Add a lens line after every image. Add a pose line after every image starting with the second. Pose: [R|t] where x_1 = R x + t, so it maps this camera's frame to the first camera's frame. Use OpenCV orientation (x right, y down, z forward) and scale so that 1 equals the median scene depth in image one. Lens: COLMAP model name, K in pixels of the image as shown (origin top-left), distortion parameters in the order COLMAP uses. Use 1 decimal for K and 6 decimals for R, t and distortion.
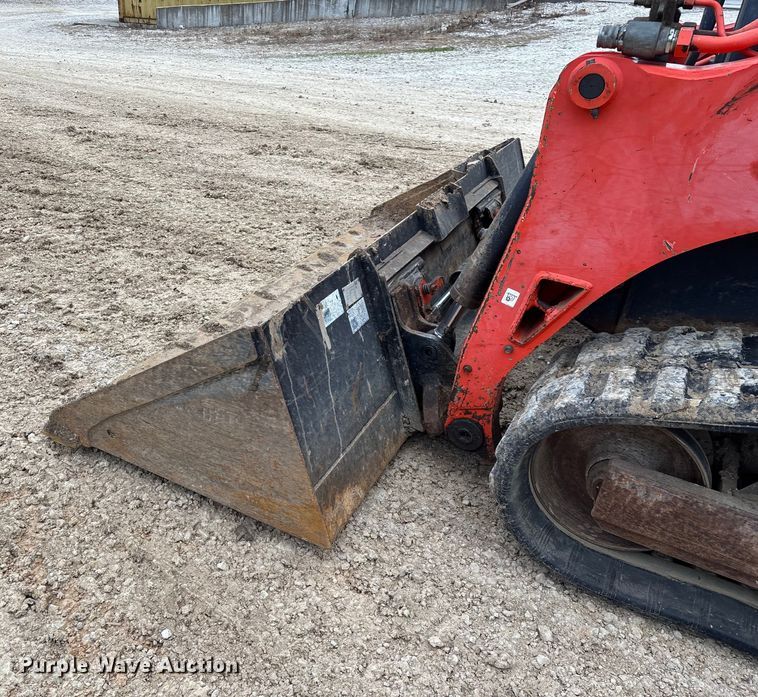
lens RADIAL K [[685.1, 0, 298.6], [0, 685.1, 346.0], [0, 0, 1]] dist [0.058211, -0.065037]
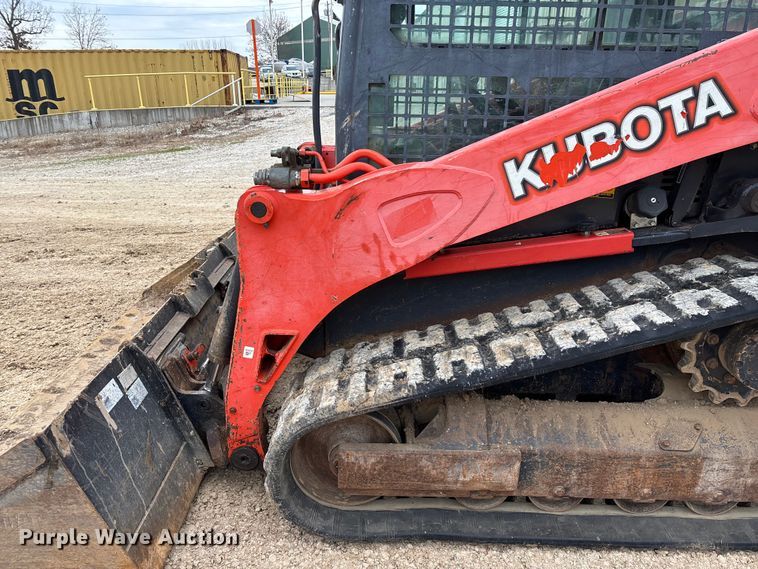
lens RADIAL K [[556.5, 0, 380.5], [0, 556.5, 289.5], [0, 0, 1]] dist [0.051395, -0.042330]
pose [[0.867485, -0.201499, 0.454827, 0.043246], [0.264776, 0.961049, -0.079235, -0.027054], [-0.421146, 0.189163, 0.887048, -0.114983]]
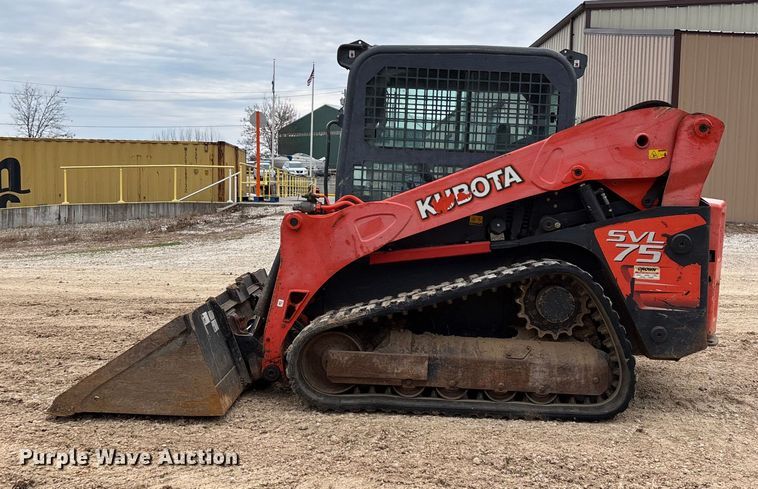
lens RADIAL K [[774.5, 0, 407.9], [0, 774.5, 245.6], [0, 0, 1]] dist [0.153941, -0.409672]
pose [[0.869395, -0.047750, 0.491805, -0.562335], [0.241615, 0.909293, -0.338834, 0.680003], [-0.431015, 0.413408, 0.802072, -1.299553]]
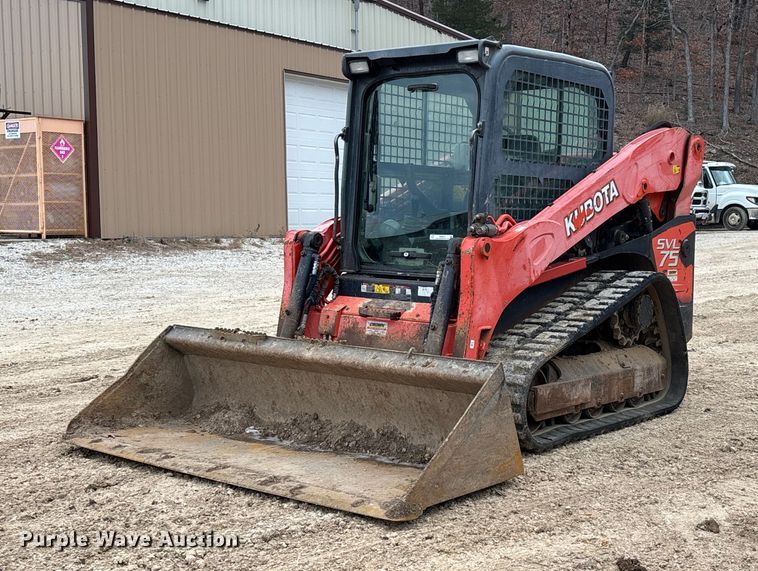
lens RADIAL K [[1054.5, 0, 381.2], [0, 1054.5, 328.9], [0, 0, 1]] dist [0.109097, -0.043111]
pose [[0.173418, -0.145310, 0.974069, -2.450911], [0.478679, 0.876806, 0.045579, -0.333017], [-0.860693, 0.458362, 0.221611, 0.423562]]
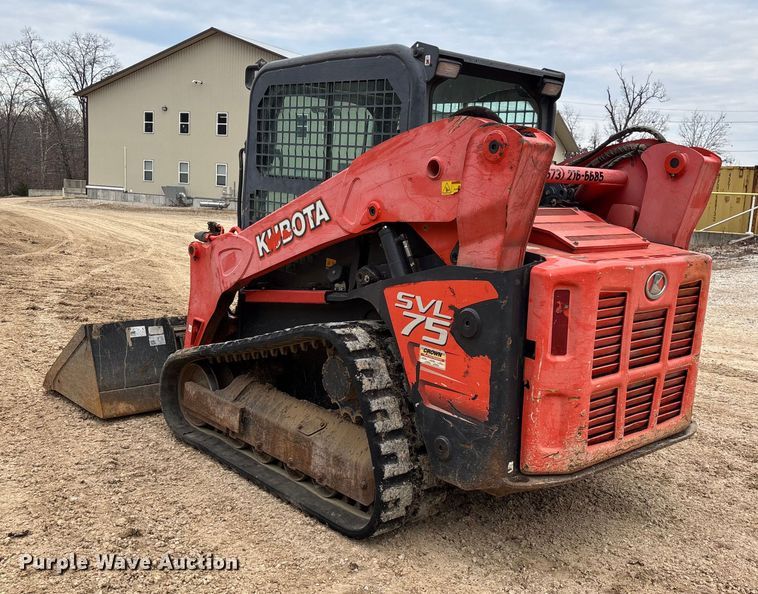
lens RADIAL K [[758.8, 0, 400.8], [0, 758.8, 315.8], [0, 0, 1]] dist [0.157879, -0.295633]
pose [[0.957957, 0.063153, -0.279875, 1.569262], [-0.155516, 0.934038, -0.321540, 0.577356], [0.241107, 0.351546, 0.904590, -1.192492]]
